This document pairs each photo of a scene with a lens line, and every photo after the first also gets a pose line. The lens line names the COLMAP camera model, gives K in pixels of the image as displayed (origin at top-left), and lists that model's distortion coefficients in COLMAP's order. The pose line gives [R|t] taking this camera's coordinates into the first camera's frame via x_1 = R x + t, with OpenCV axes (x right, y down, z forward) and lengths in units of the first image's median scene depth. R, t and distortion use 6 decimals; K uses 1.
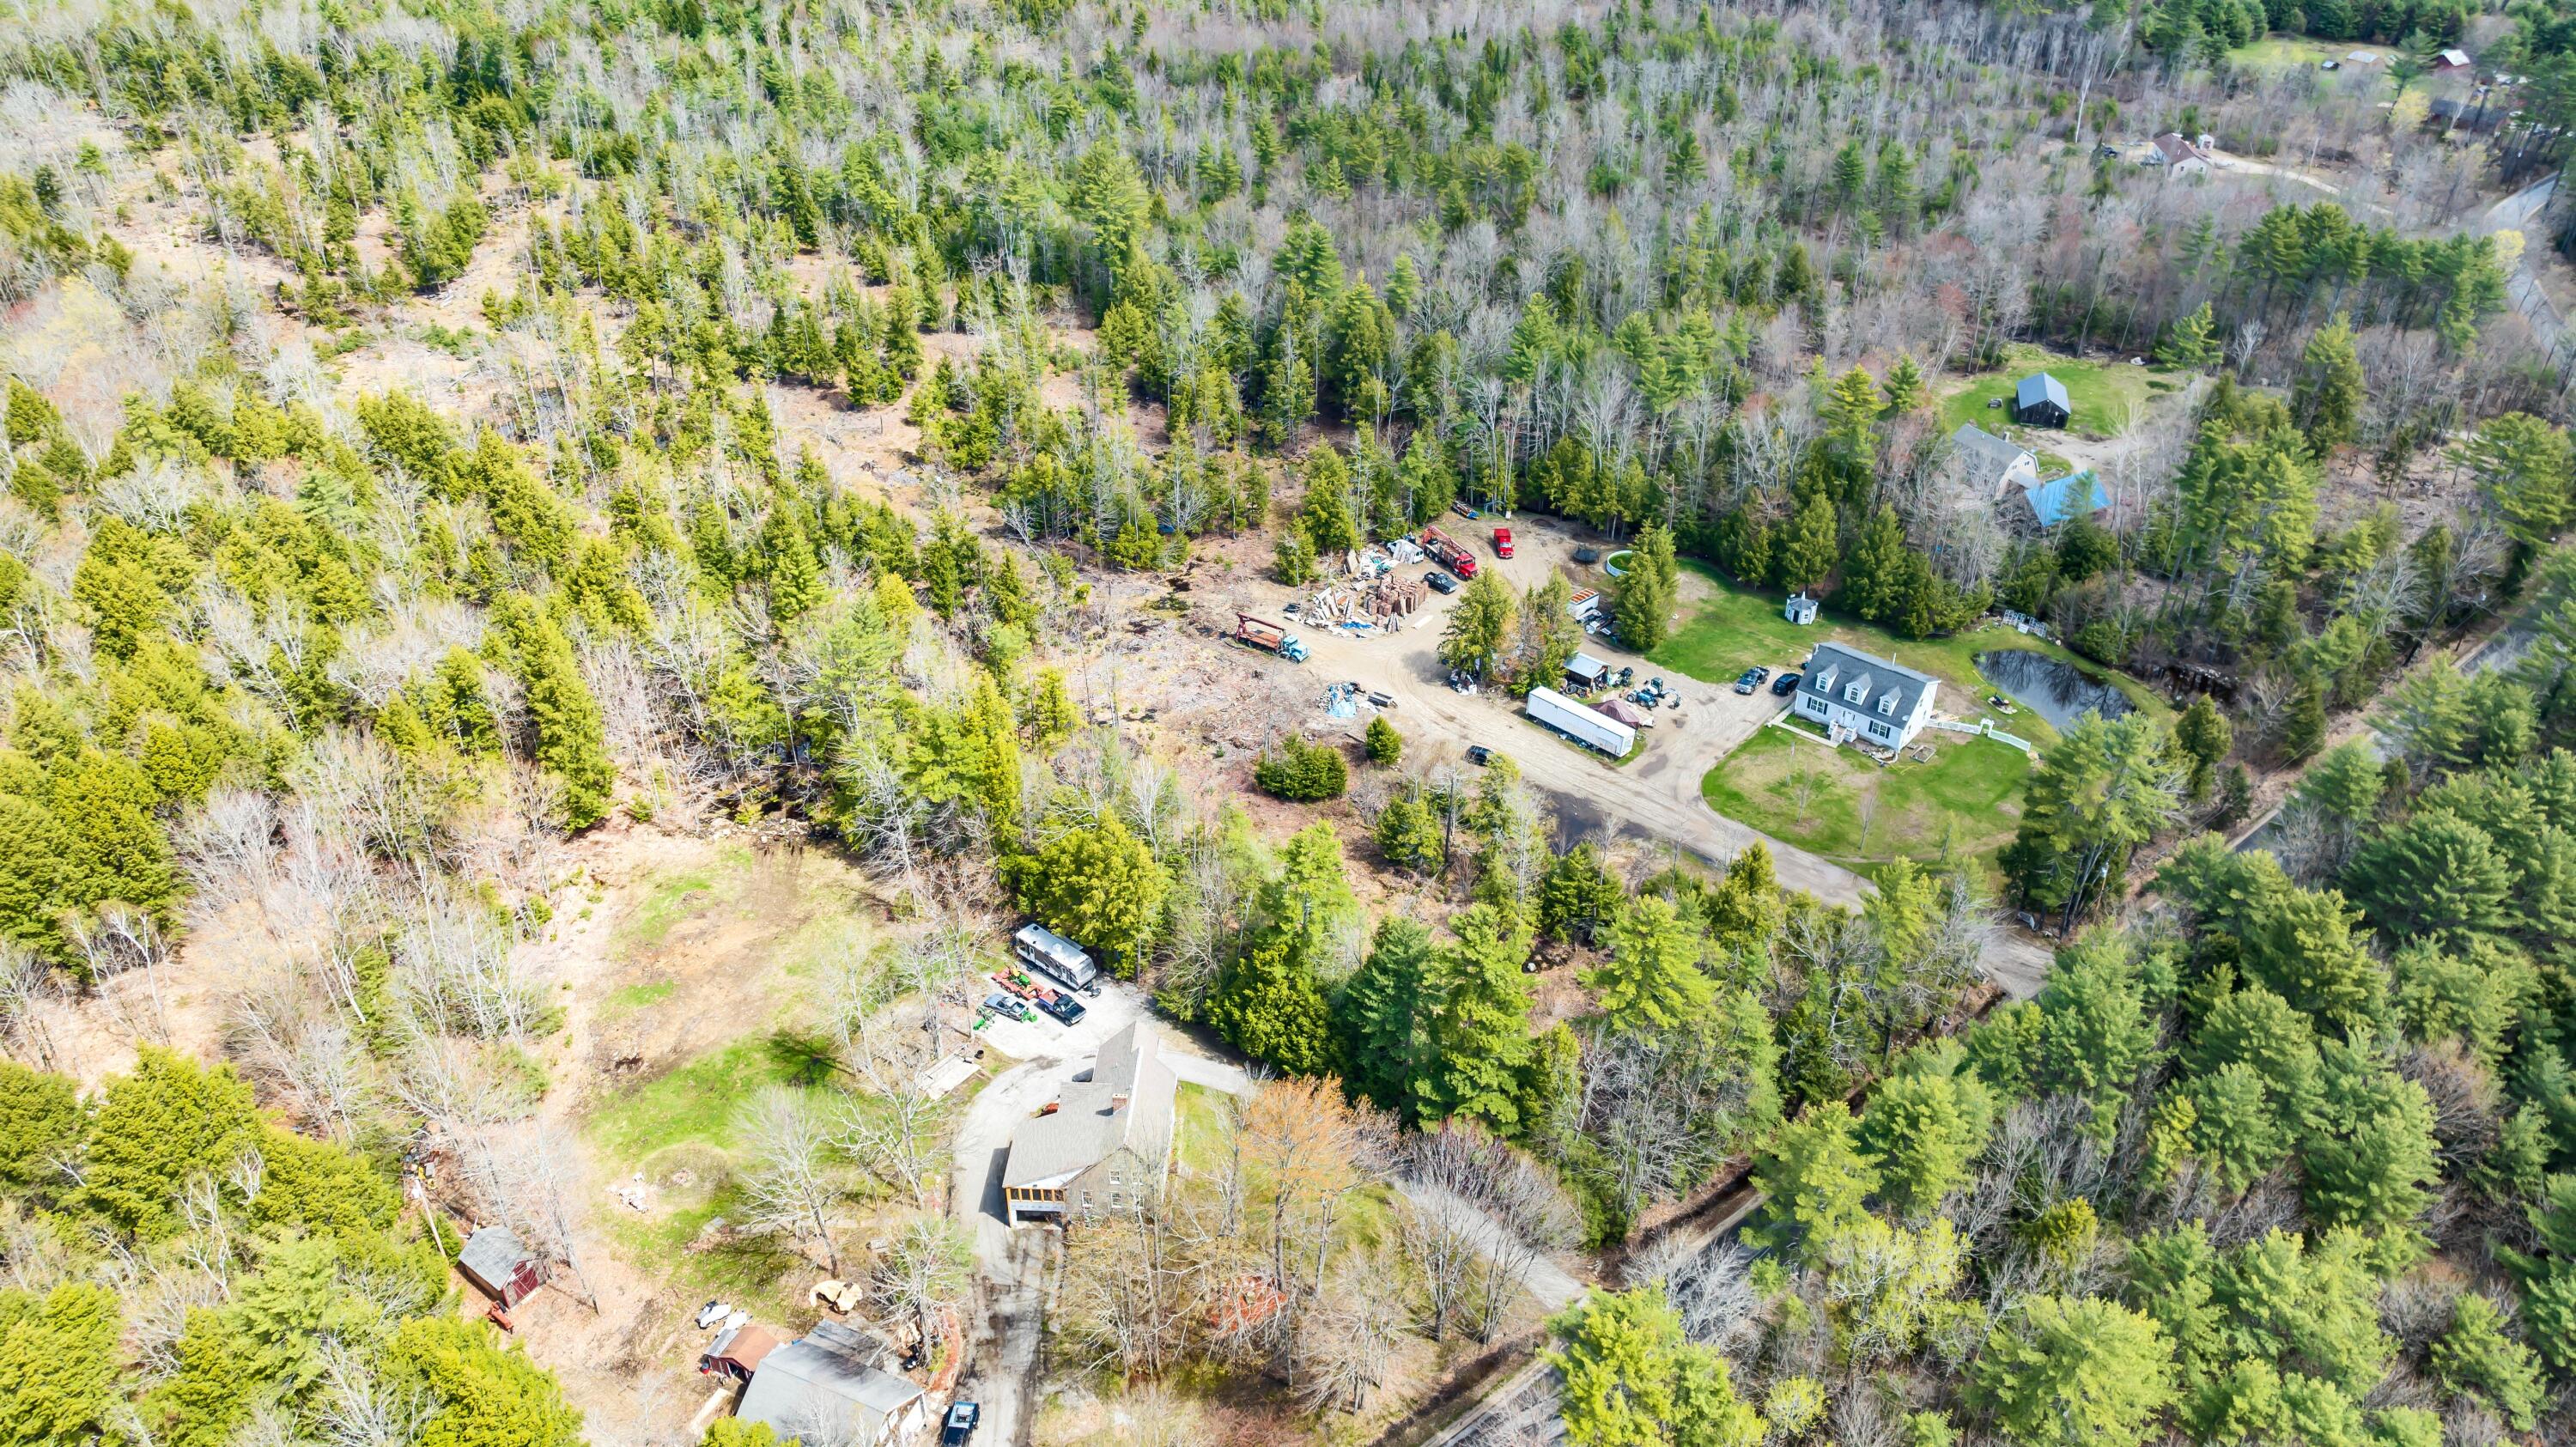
lens RADIAL K [[1806.6, 0, 1288.0], [0, 1806.6, 723.5], [0, 0, 1]] dist [-0.018153, -0.001455]
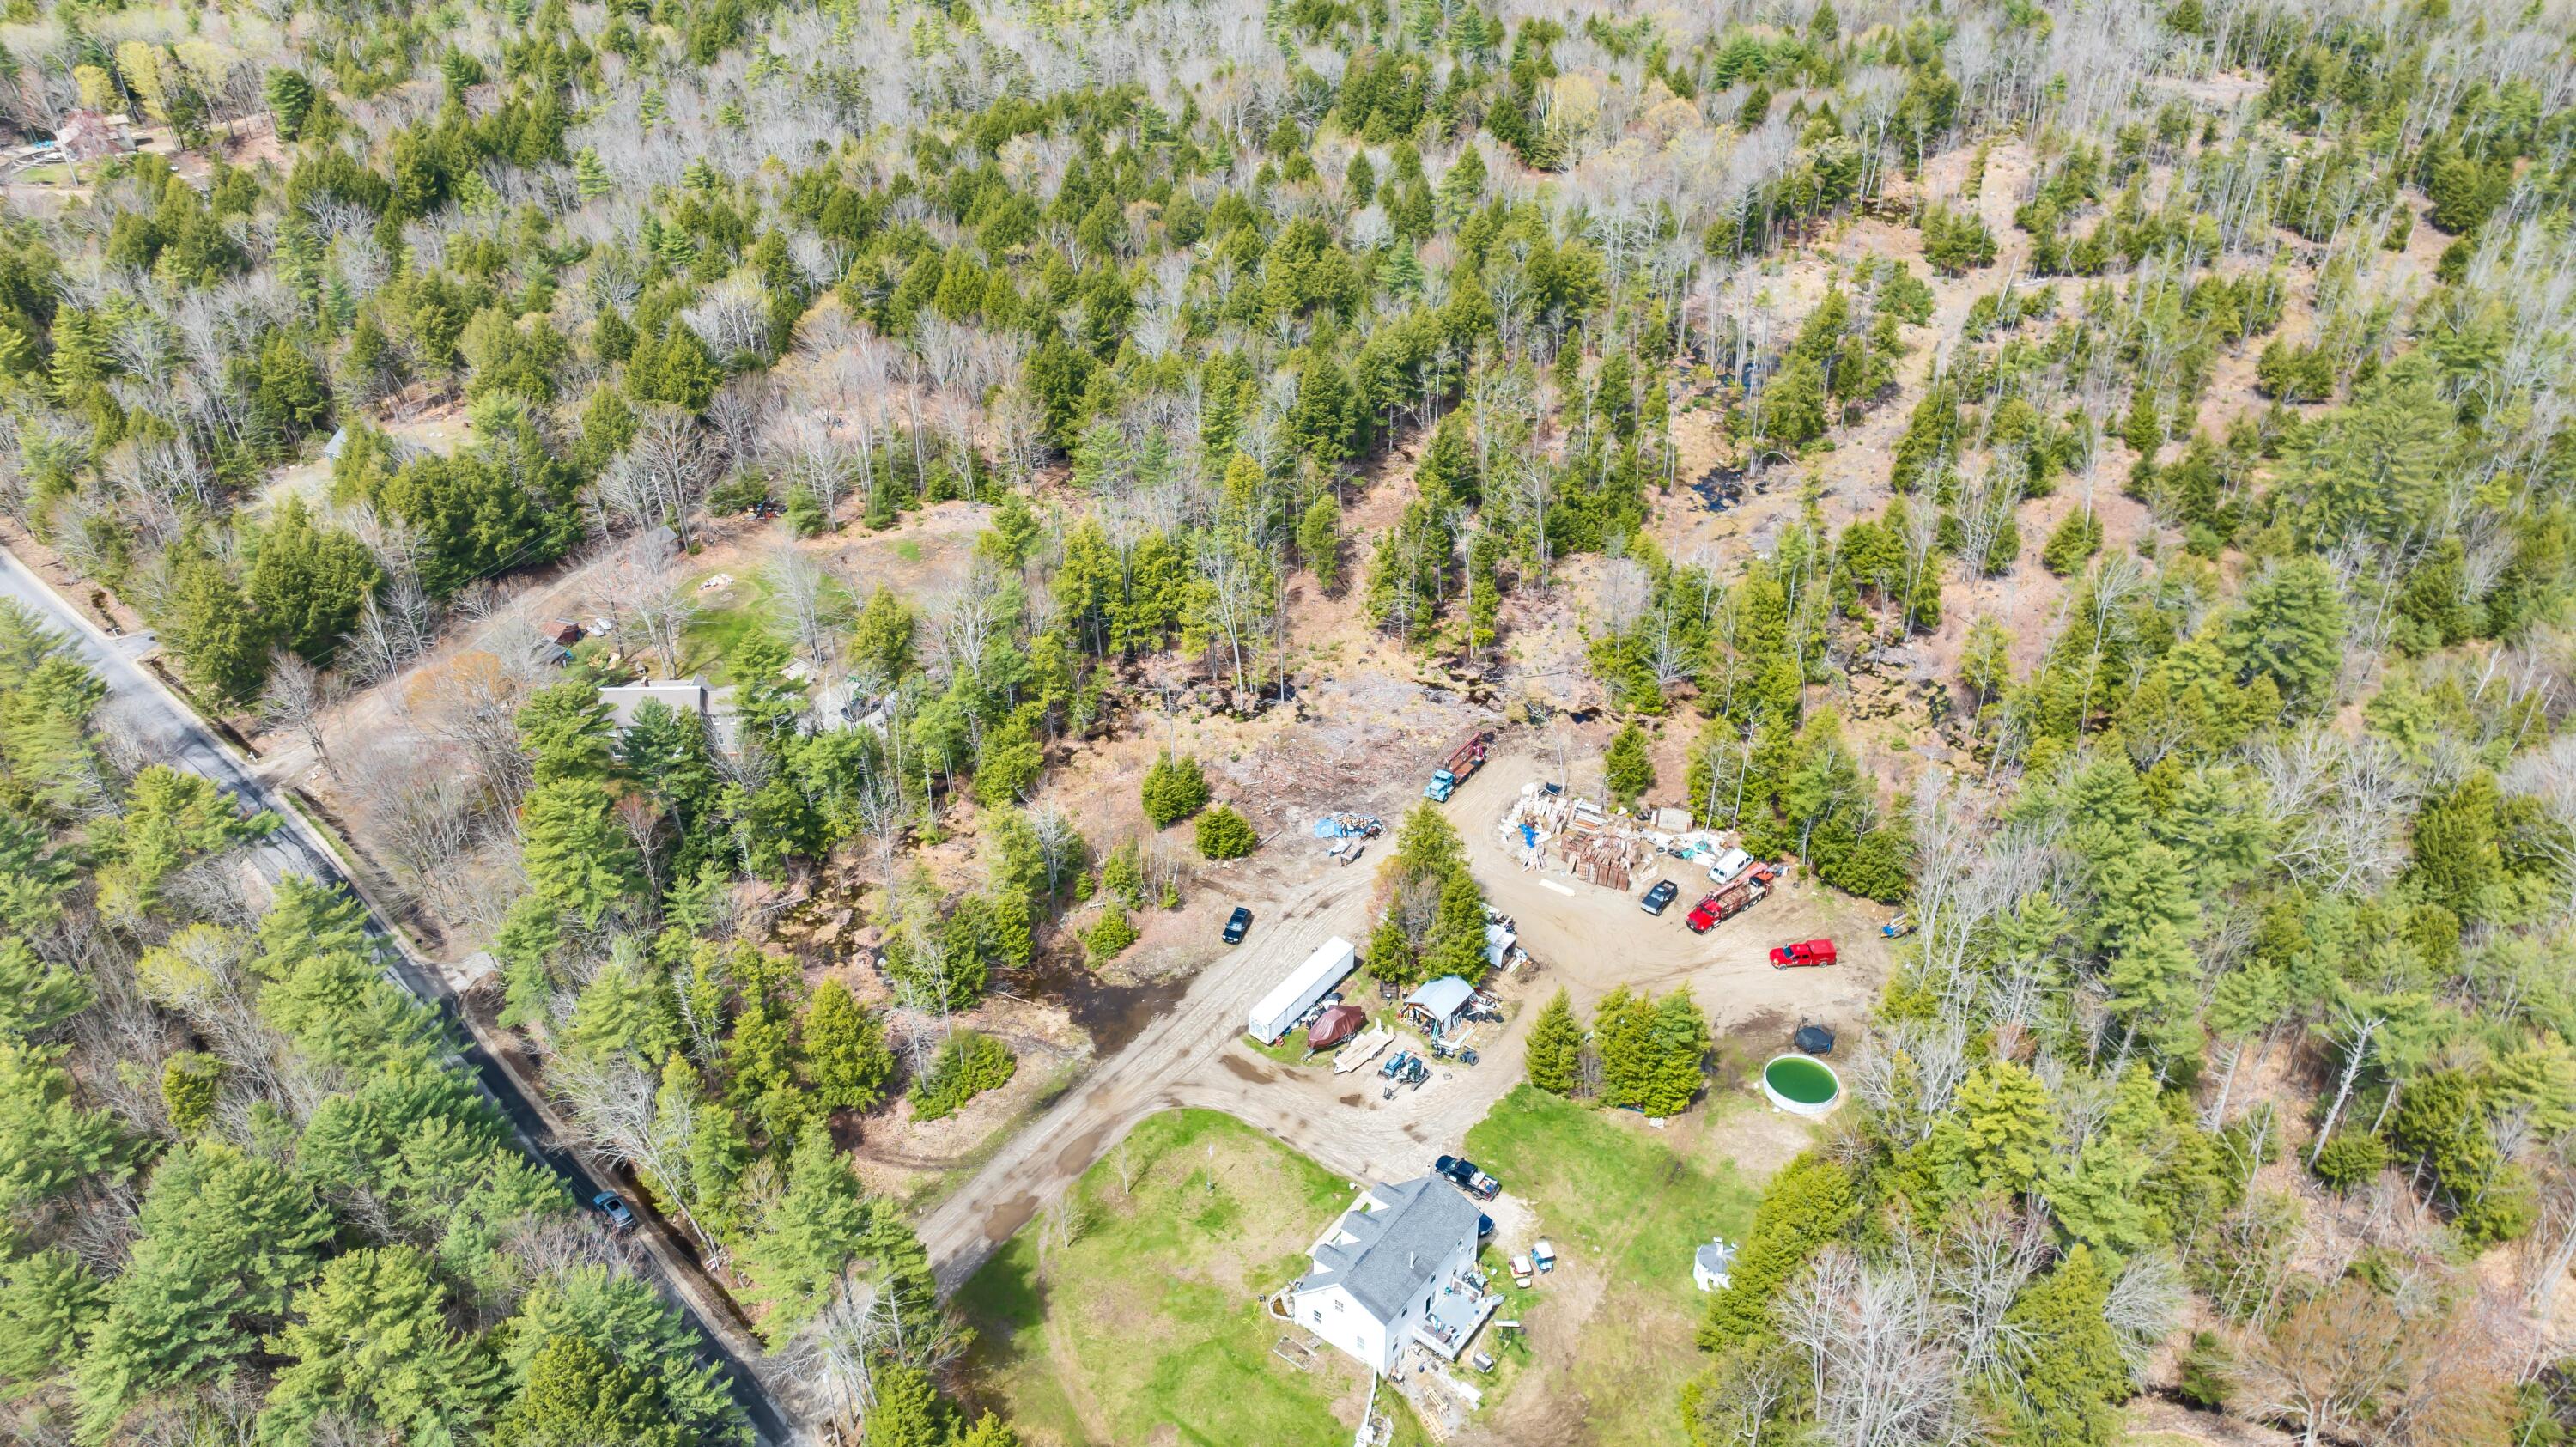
lens RADIAL K [[1806.6, 0, 1288.0], [0, 1806.6, 723.5], [0, 0, 1]] dist [-0.018153, -0.001455]
pose [[0.083110, 0.545646, -0.833884, 0.711720], [-0.541023, 0.727430, 0.422067, -0.393422], [0.836891, 0.416072, 0.355663, 0.604737]]
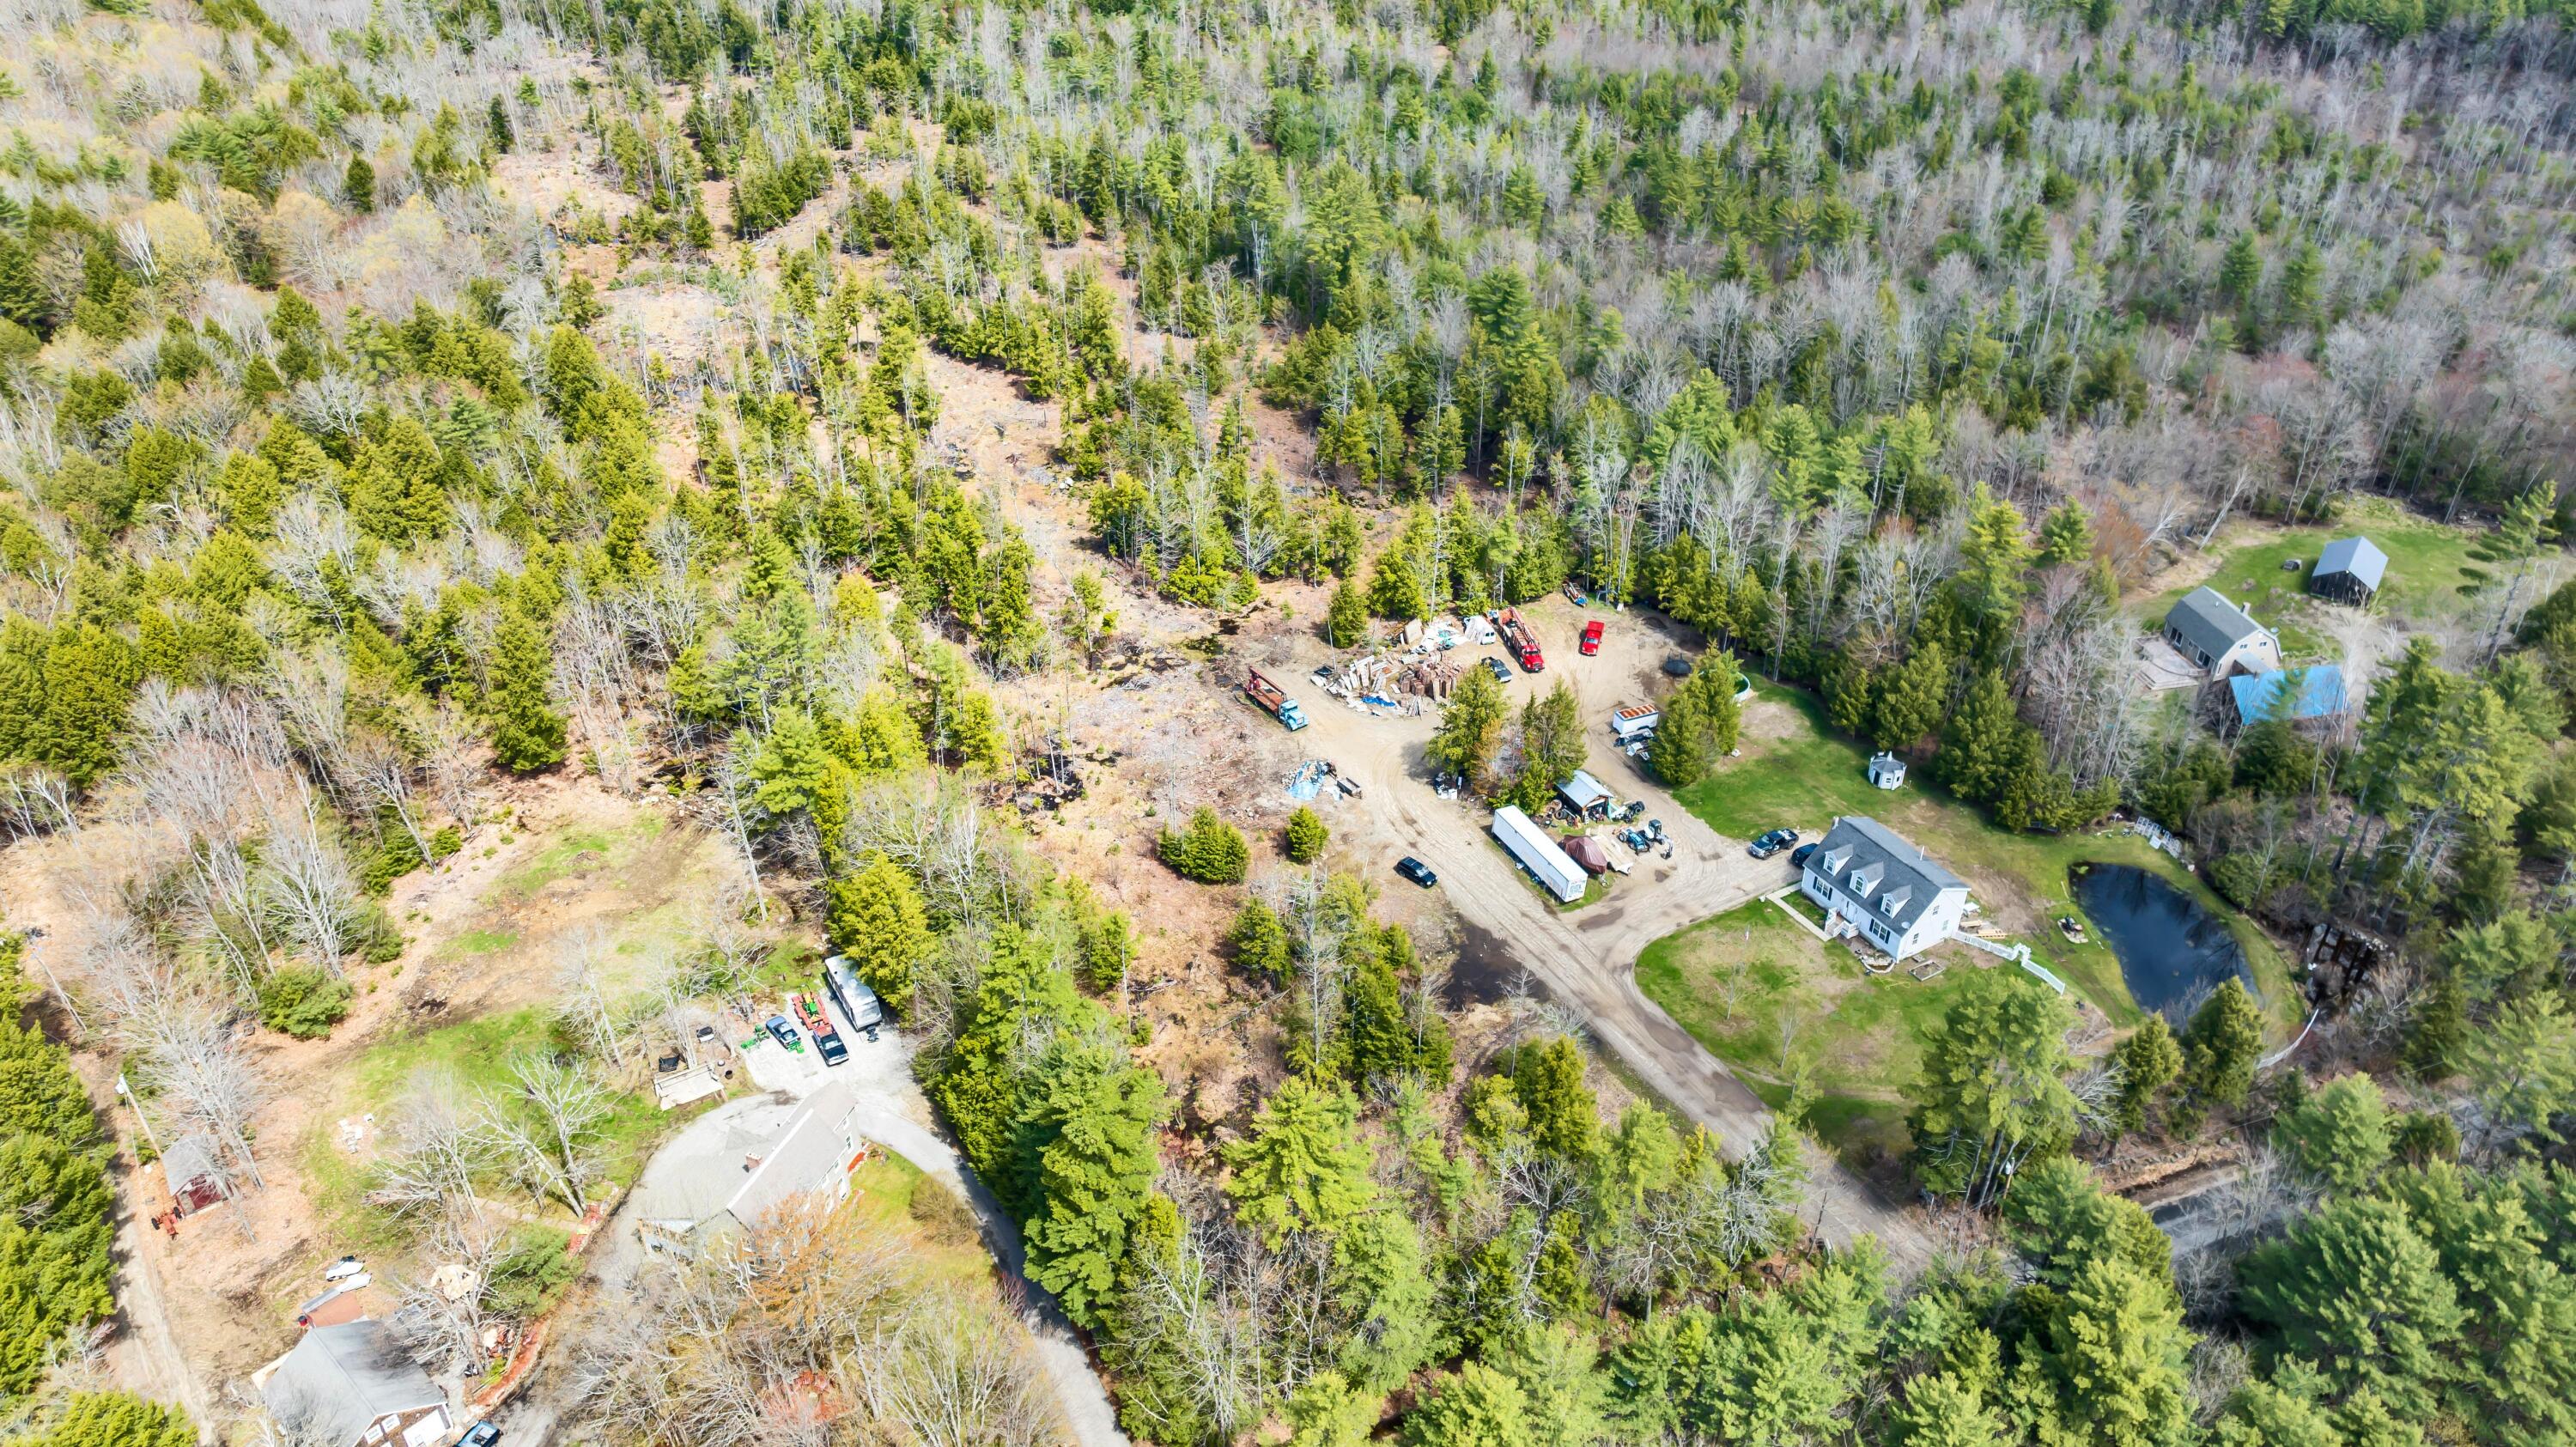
lens RADIAL K [[1806.6, 0, 1288.0], [0, 1806.6, 723.5], [0, 0, 1]] dist [-0.018153, -0.001455]
pose [[0.946221, 0.174992, -0.272108, 0.254686], [-0.174423, 0.984315, 0.026479, -0.061071], [0.272474, 0.022407, 0.961902, 0.096625]]
